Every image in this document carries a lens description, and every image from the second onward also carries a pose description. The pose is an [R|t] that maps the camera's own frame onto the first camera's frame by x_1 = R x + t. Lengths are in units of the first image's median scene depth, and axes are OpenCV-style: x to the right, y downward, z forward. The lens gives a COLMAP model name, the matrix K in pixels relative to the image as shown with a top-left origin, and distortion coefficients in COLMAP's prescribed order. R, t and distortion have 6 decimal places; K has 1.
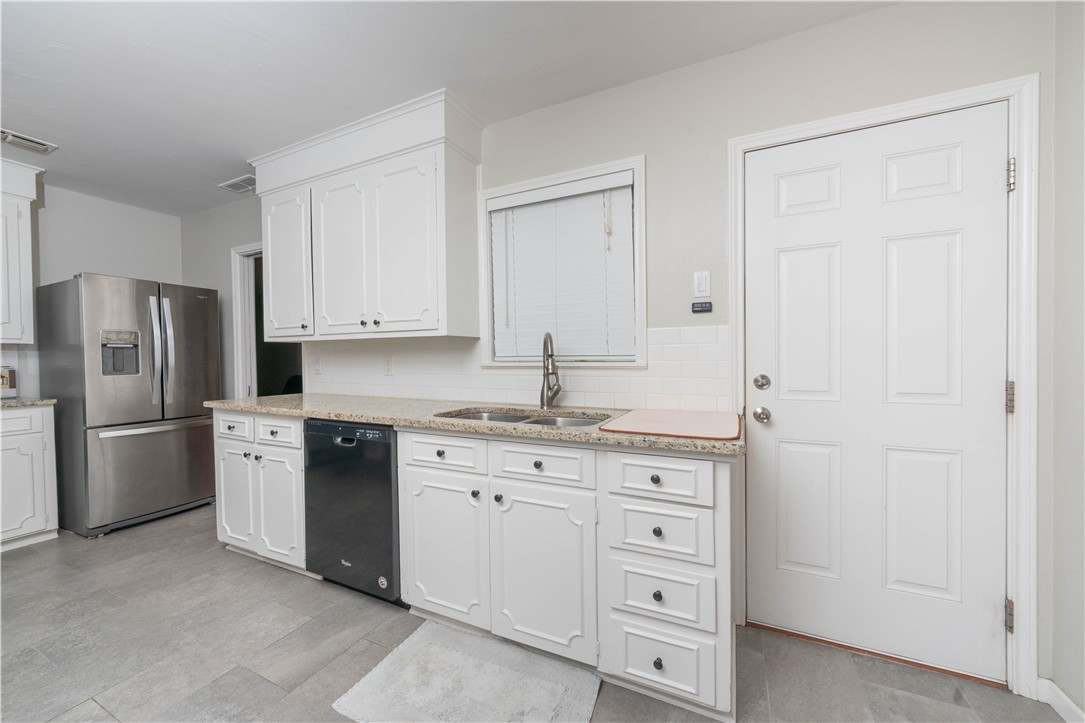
lens RADIAL K [[404.8, 0, 543.9], [0, 404.8, 362.6], [0, 0, 1]] dist [0.001570, 0.000122]
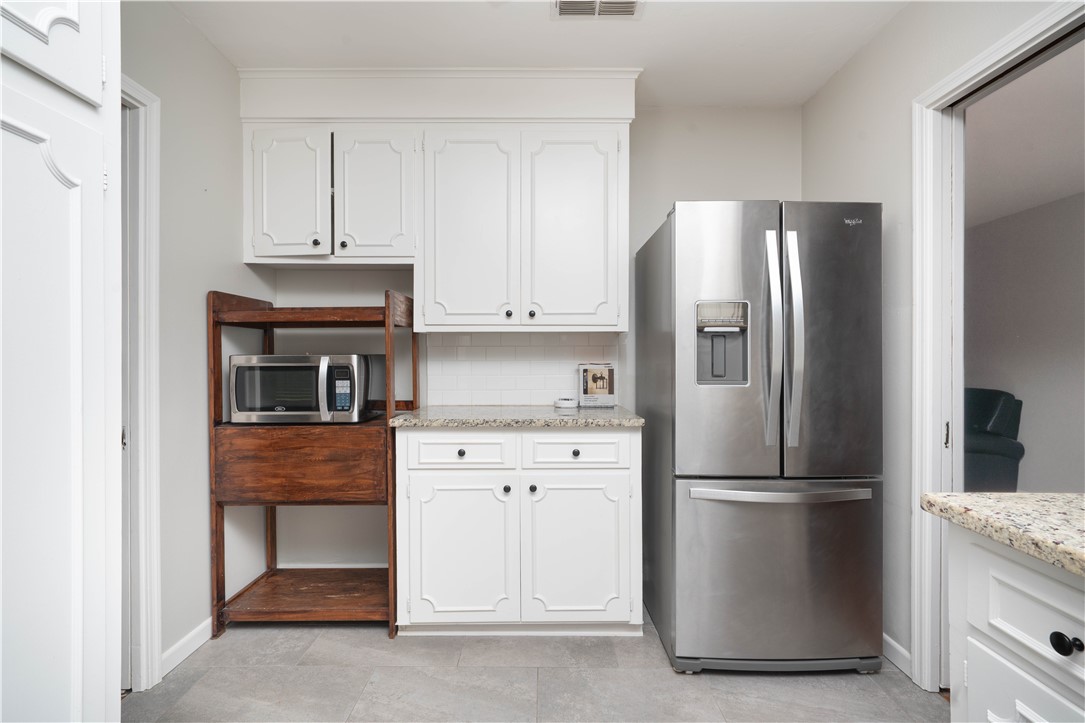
lens RADIAL K [[525.6, 0, 542.8], [0, 525.6, 360.5], [0, 0, 1]] dist [0.002635, 0.000066]
pose [[0.431410, 0.016051, -0.902013, -0.509221], [-0.016928, 0.999810, 0.009695, -0.004106], [0.901997, 0.011086, 0.431599, 0.478079]]
